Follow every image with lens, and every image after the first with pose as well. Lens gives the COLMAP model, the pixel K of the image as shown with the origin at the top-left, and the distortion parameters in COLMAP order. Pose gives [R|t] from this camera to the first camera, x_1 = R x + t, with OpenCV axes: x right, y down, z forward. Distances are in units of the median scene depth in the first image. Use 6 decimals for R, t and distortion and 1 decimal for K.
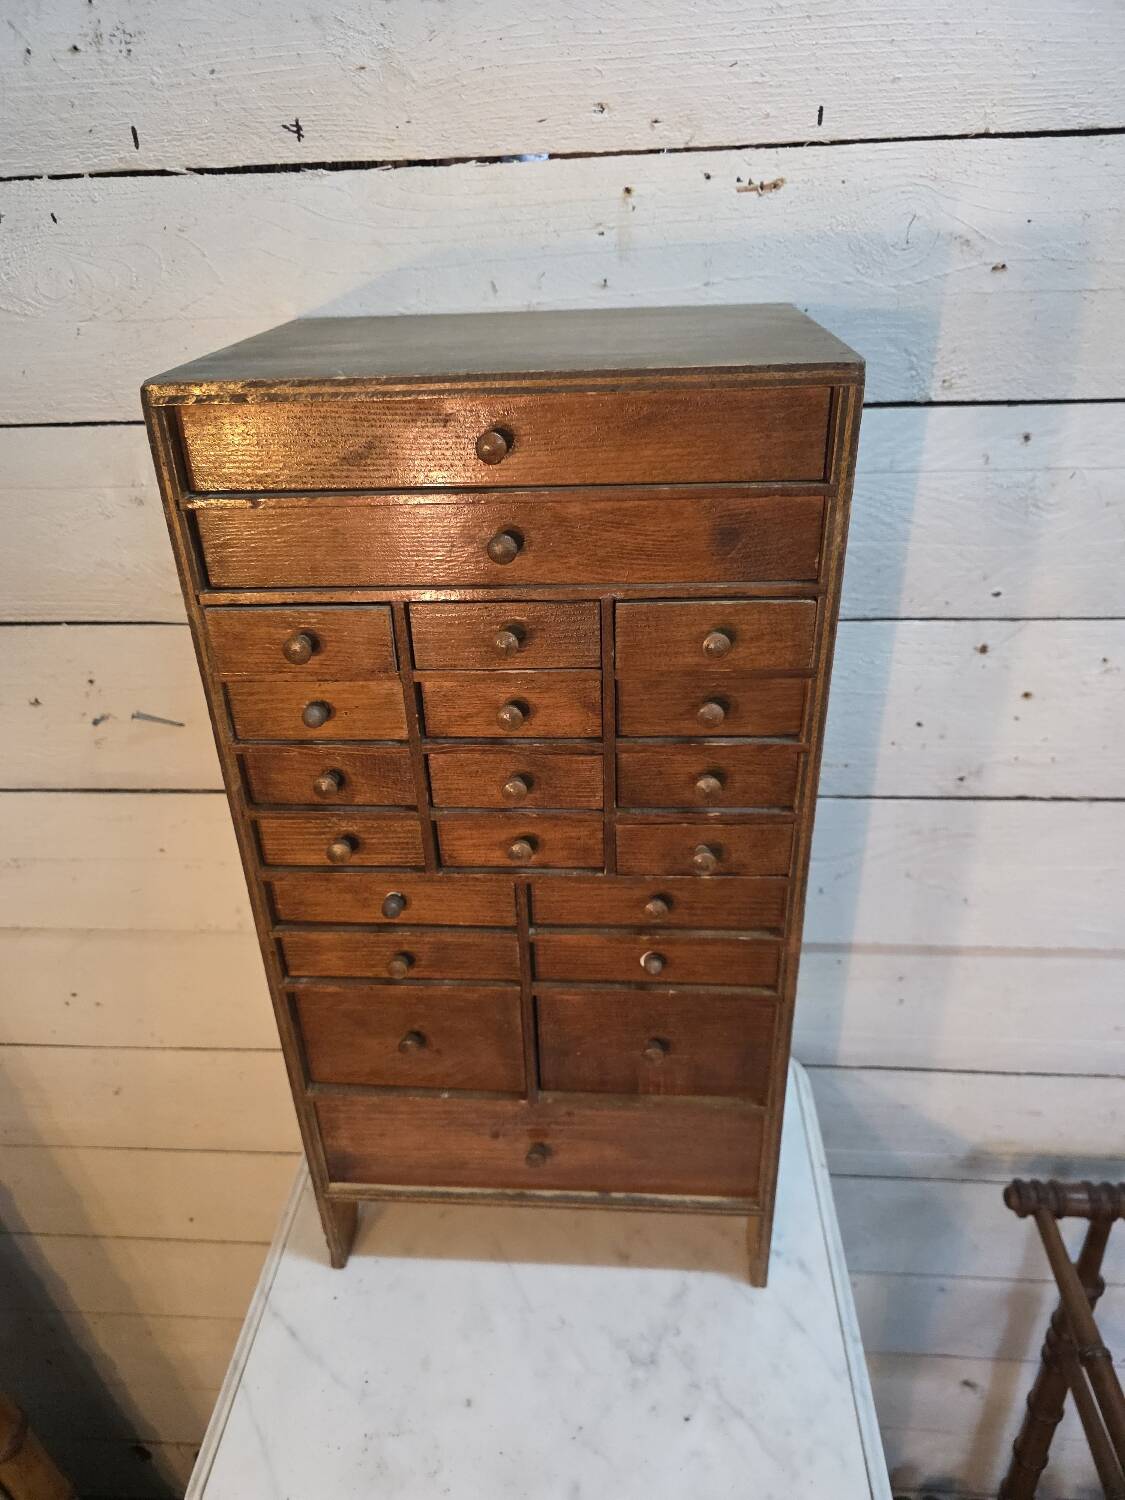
lens RADIAL K [[1031.7, 0, 543.7], [0, 1031.7, 758.4], [0, 0, 1]] dist [0.023787, -0.024913]
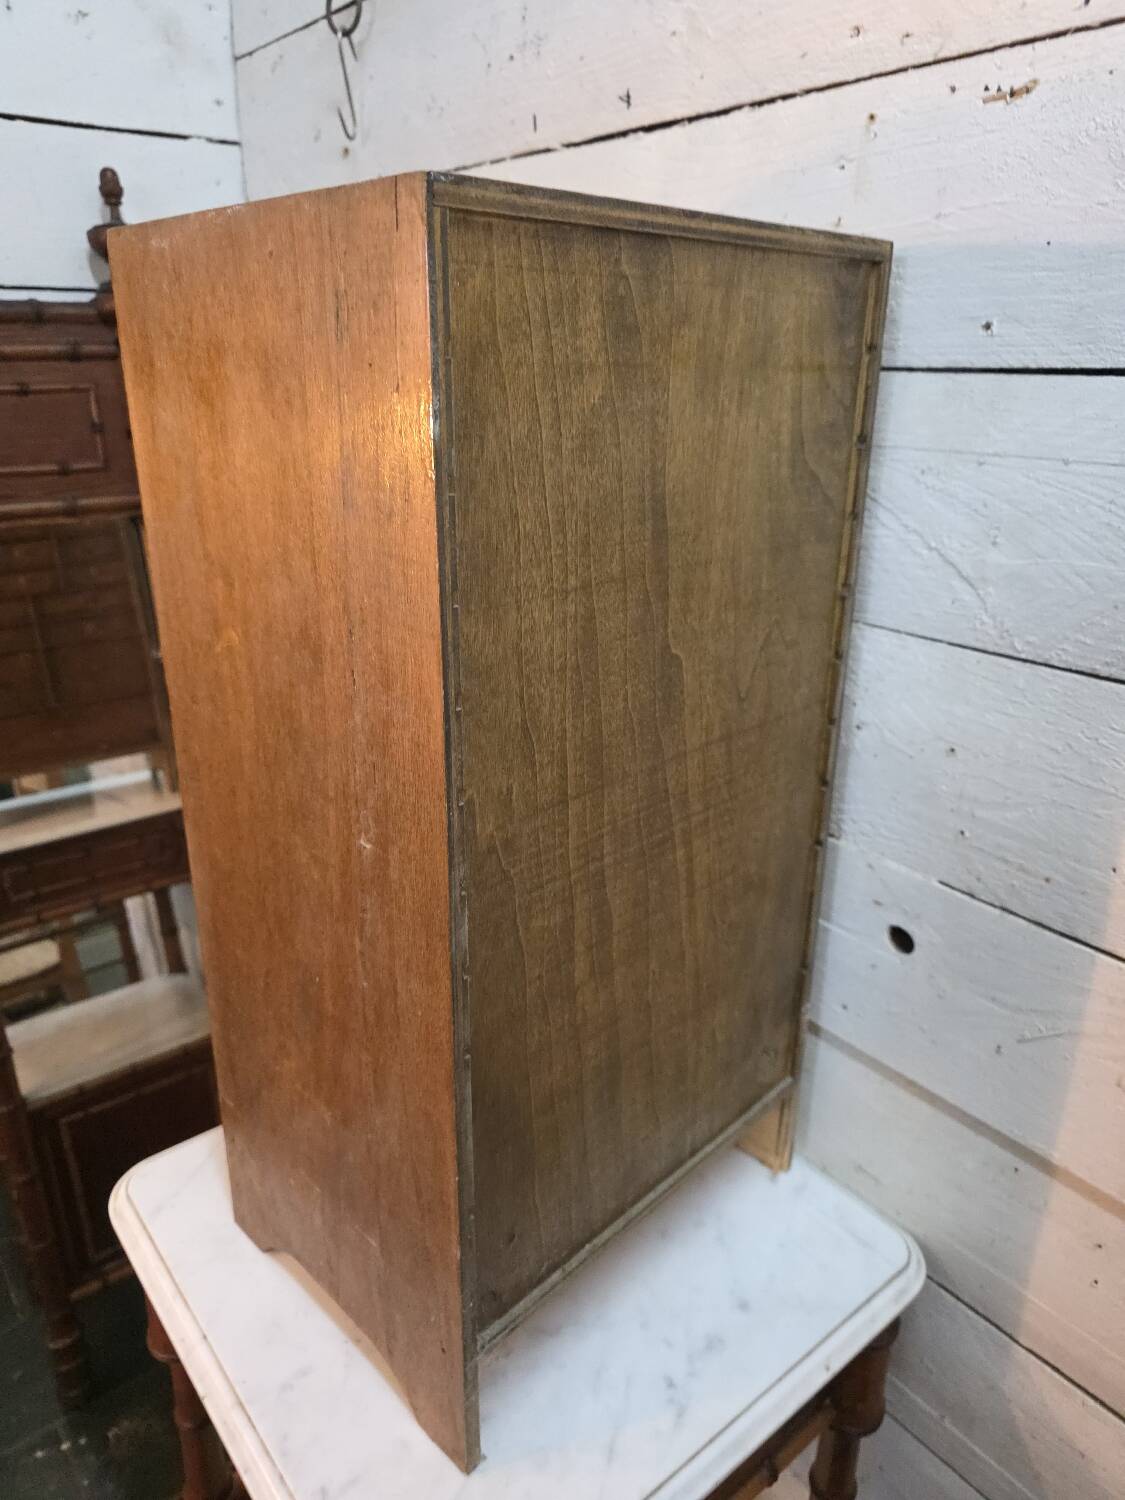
lens RADIAL K [[1031.7, 0, 523.8], [0, 1031.7, 738.7], [0, 0, 1]] dist [0.023787, -0.024913]
pose [[0.671889, 0.296298, -0.678802, 0.644634], [-0.378934, 0.924979, 0.028681, 0.042413], [0.636376, 0.237951, 0.733761, 0.268514]]
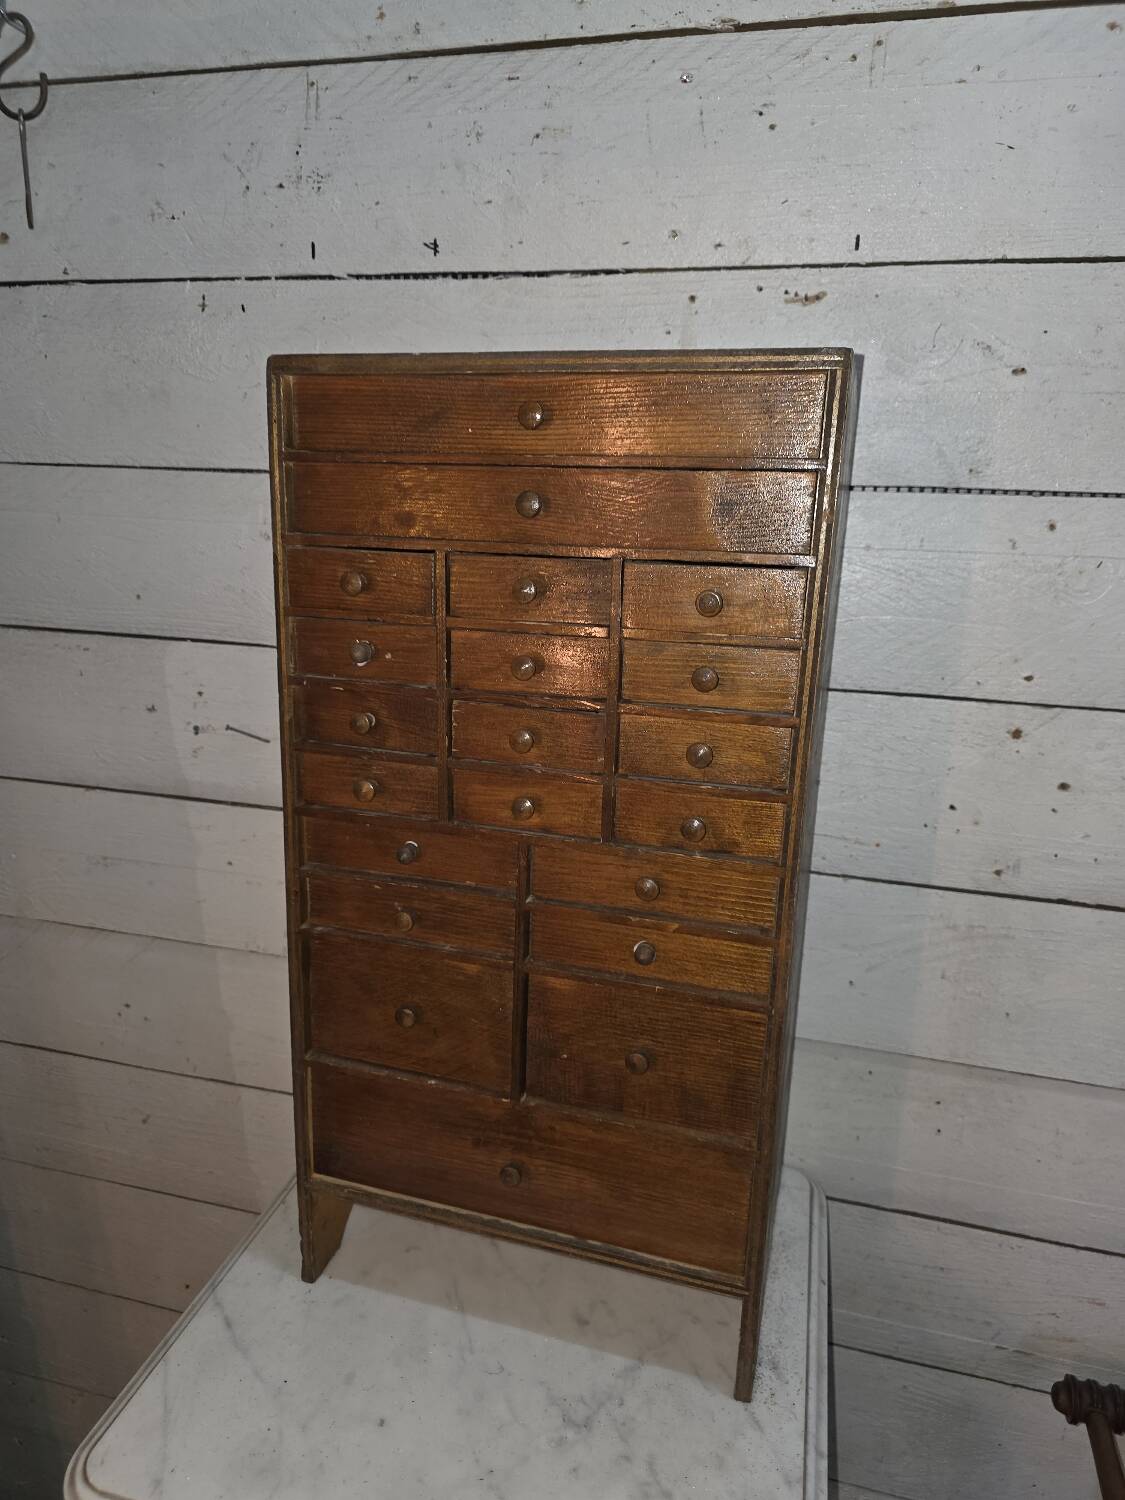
lens RADIAL K [[1031.7, 0, 541.4], [0, 1031.7, 739.7], [0, 0, 1]] dist [0.023787, -0.024913]
pose [[0.980315, 0.109100, -0.164559, 0.160676], [-0.146835, 0.960044, -0.238232, 0.247066], [0.131993, 0.257706, 0.957165, -0.033669]]
